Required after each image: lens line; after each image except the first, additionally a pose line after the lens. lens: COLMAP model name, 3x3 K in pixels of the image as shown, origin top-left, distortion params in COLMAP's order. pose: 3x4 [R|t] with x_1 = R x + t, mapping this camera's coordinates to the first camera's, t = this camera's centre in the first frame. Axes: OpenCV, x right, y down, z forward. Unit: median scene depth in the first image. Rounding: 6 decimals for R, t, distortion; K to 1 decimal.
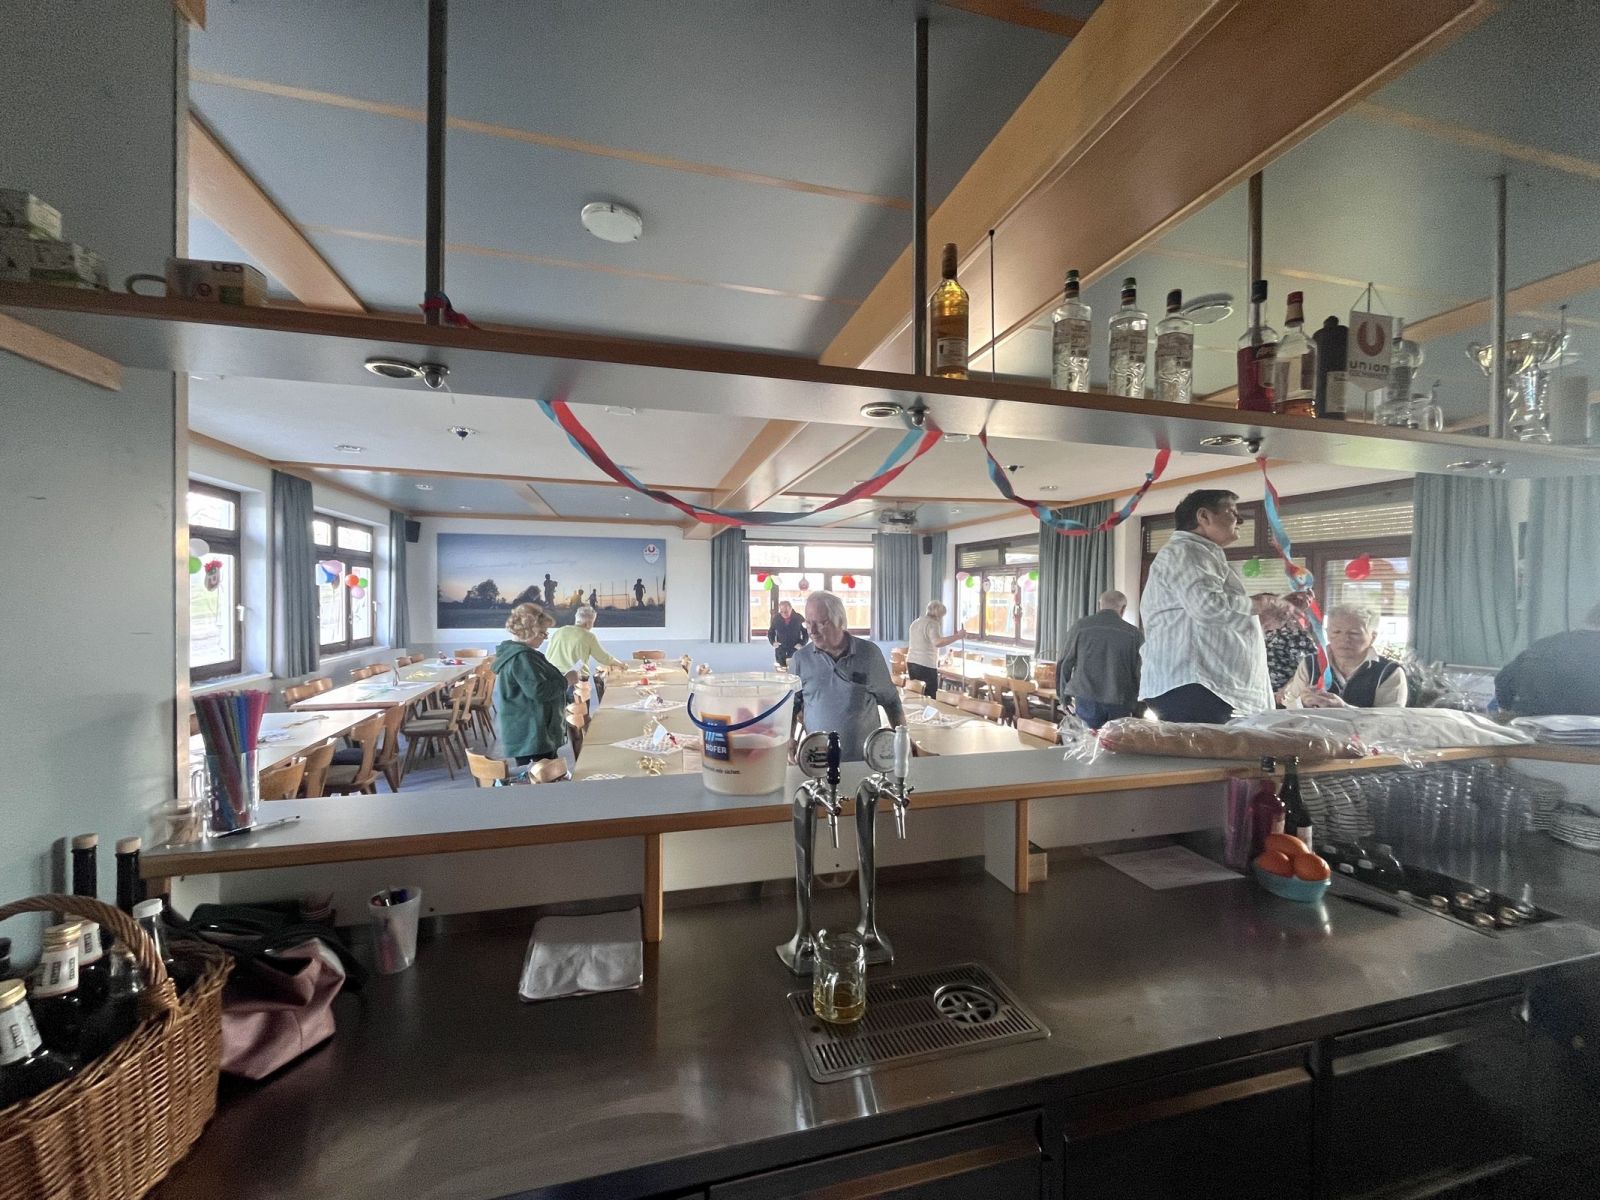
lens RADIAL K [[642.4, 0, 791.6], [0, 642.4, 600.4], [0, 0, 1]] dist [0.000197, -0.000033]
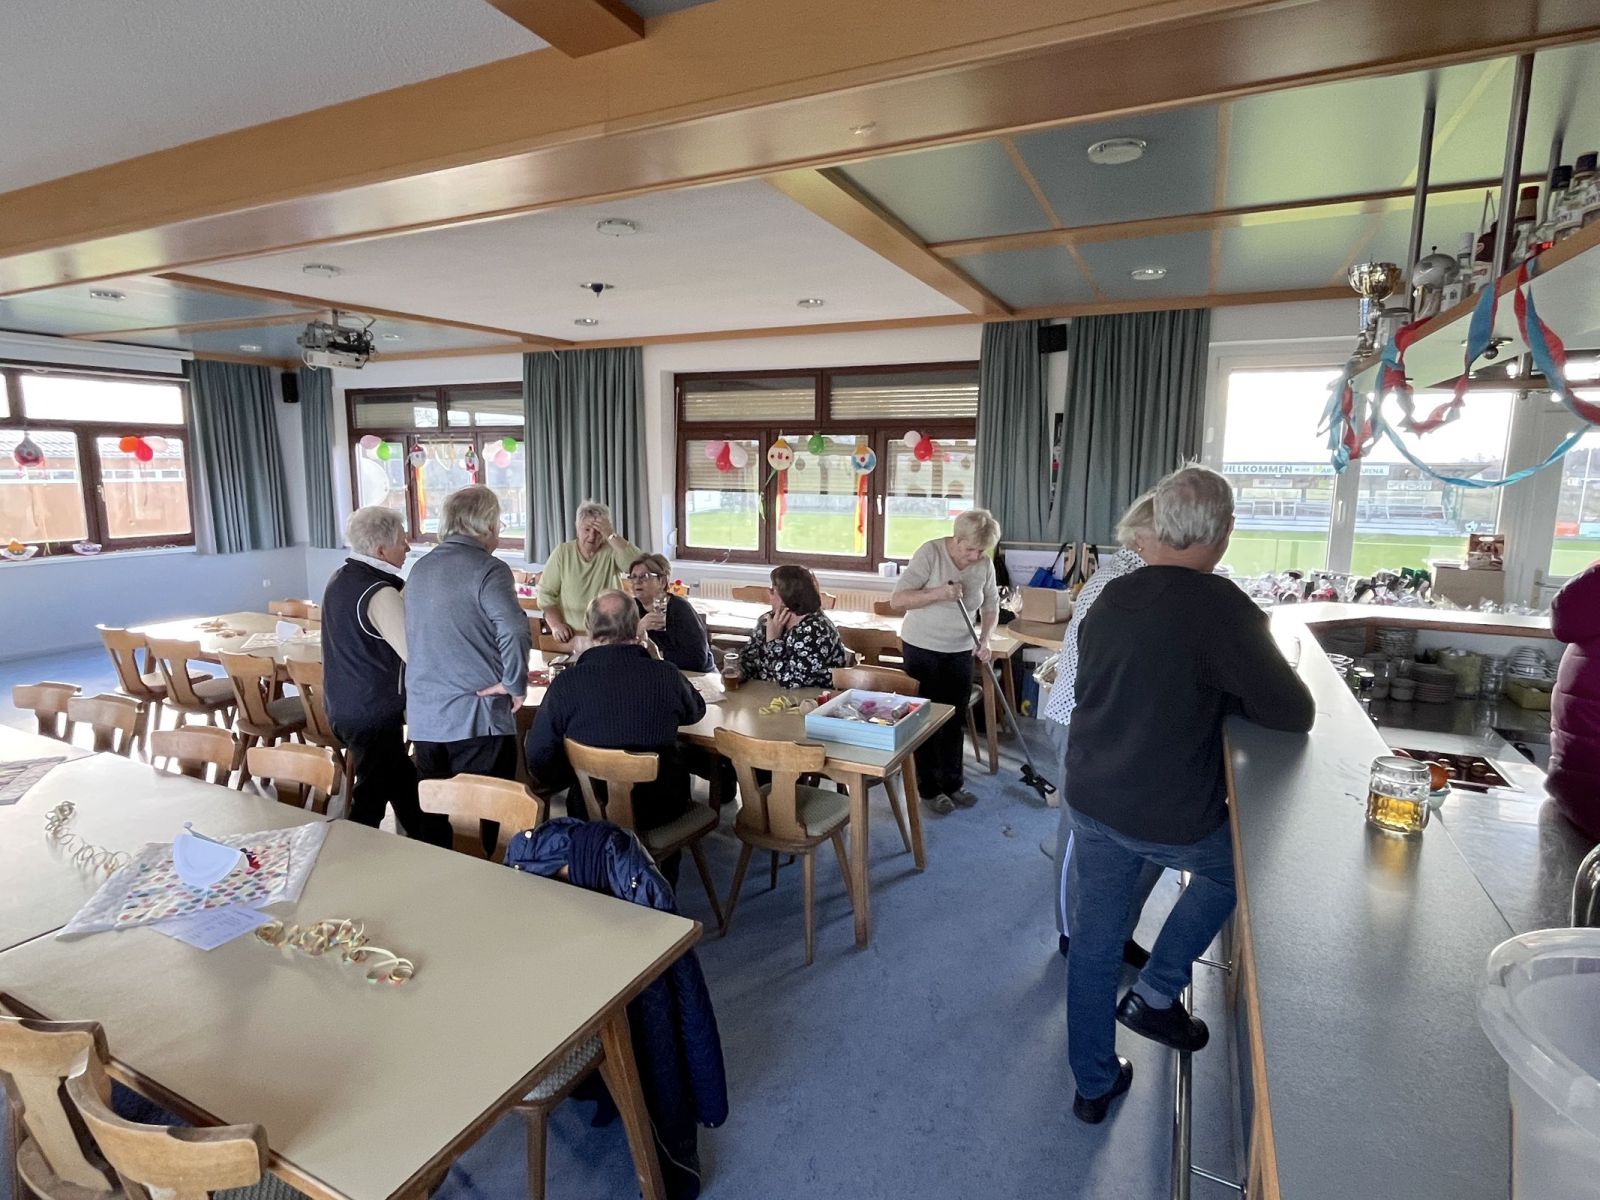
lens RADIAL K [[852.0, 0, 797.9], [0, 852.0, 594.3], [0, 0, 1]] dist [-0.000867, -0.001186]
pose [[0.638741, -0.118759, 0.760202, -0.127091], [0.007235, 0.988900, 0.148407, -0.011588], [-0.769388, -0.089293, 0.632510, 0.138673]]
